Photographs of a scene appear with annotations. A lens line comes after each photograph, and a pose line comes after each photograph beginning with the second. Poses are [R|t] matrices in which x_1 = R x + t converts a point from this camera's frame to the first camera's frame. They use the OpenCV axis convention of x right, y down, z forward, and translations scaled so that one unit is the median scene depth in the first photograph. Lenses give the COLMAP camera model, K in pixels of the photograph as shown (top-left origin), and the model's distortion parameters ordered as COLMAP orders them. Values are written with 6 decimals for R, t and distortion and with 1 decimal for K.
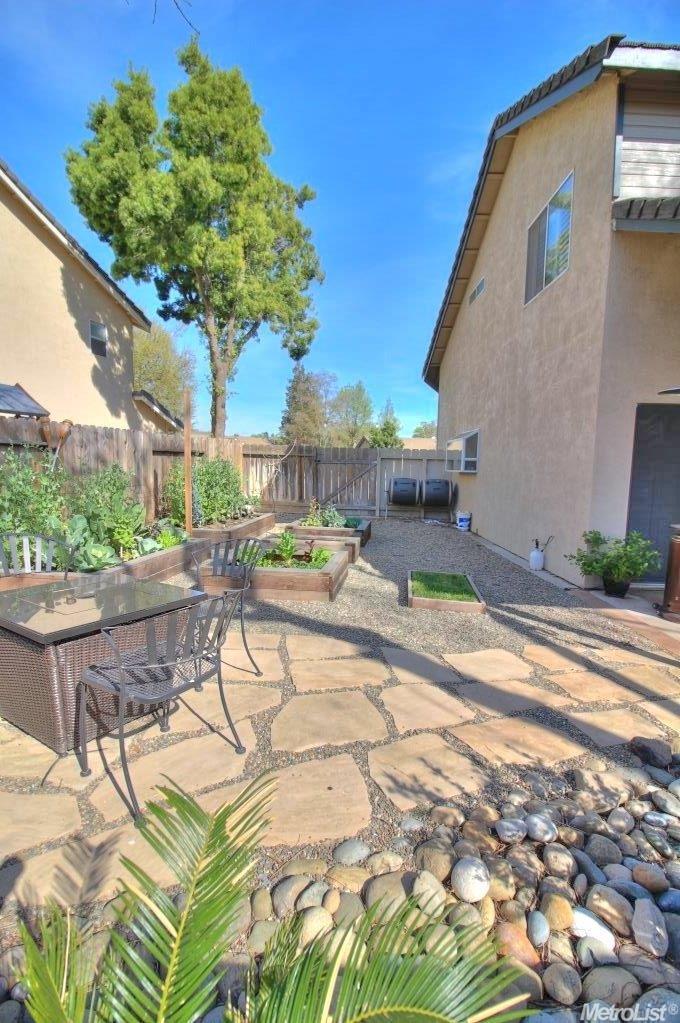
lens RADIAL K [[473.6, 0, 338.2], [0, 473.6, 519.4], [0, 0, 1]] dist [-0.009068, -0.007090]
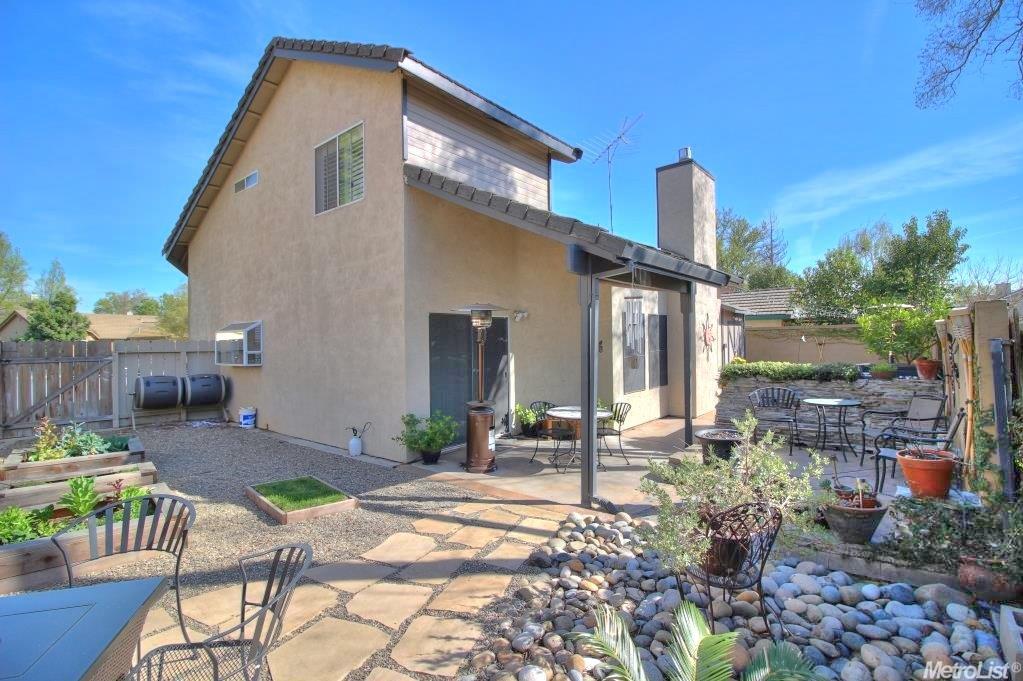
lens RADIAL K [[473.6, 0, 516.4], [0, 473.6, 341.1], [0, 0, 1]] dist [-0.009068, -0.007090]
pose [[0.632224, -0.029147, 0.774237, -0.259888], [0.118165, 0.991229, -0.059175, -0.065199], [-0.765722, 0.128900, 0.630123, -0.014953]]
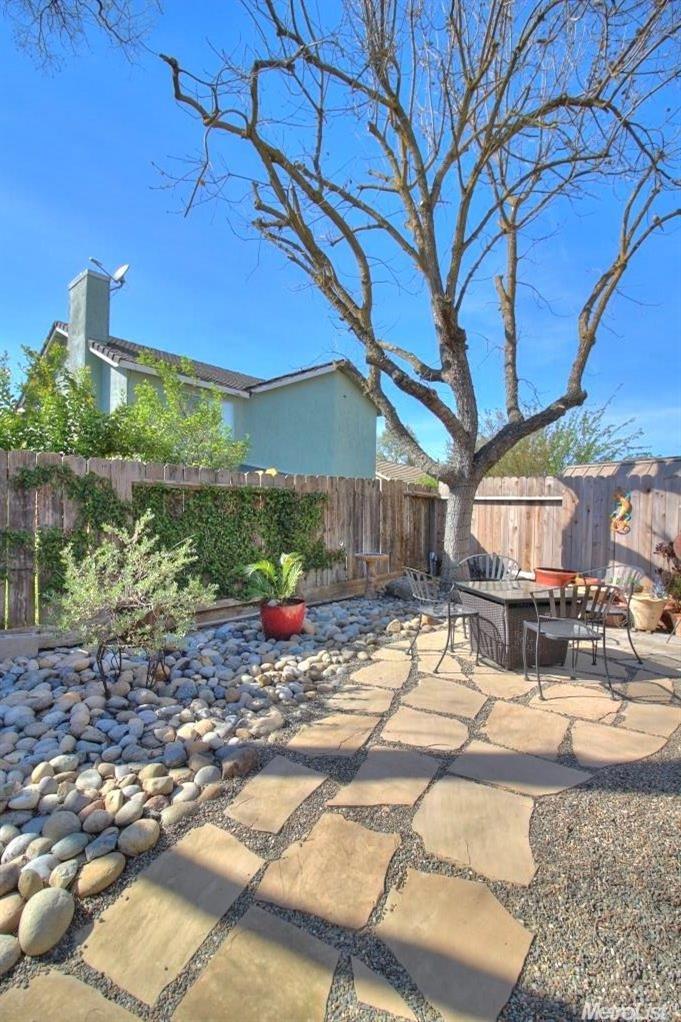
lens RADIAL K [[473.1, 0, 344.2], [0, 473.1, 515.5], [0, 0, 1]] dist [-0.009068, -0.007090]
pose [[-0.668750, -0.031040, -0.742840, 0.590372], [-0.106696, 0.992793, 0.054570, -0.066312], [0.735792, 0.115752, -0.667242, 0.813412]]
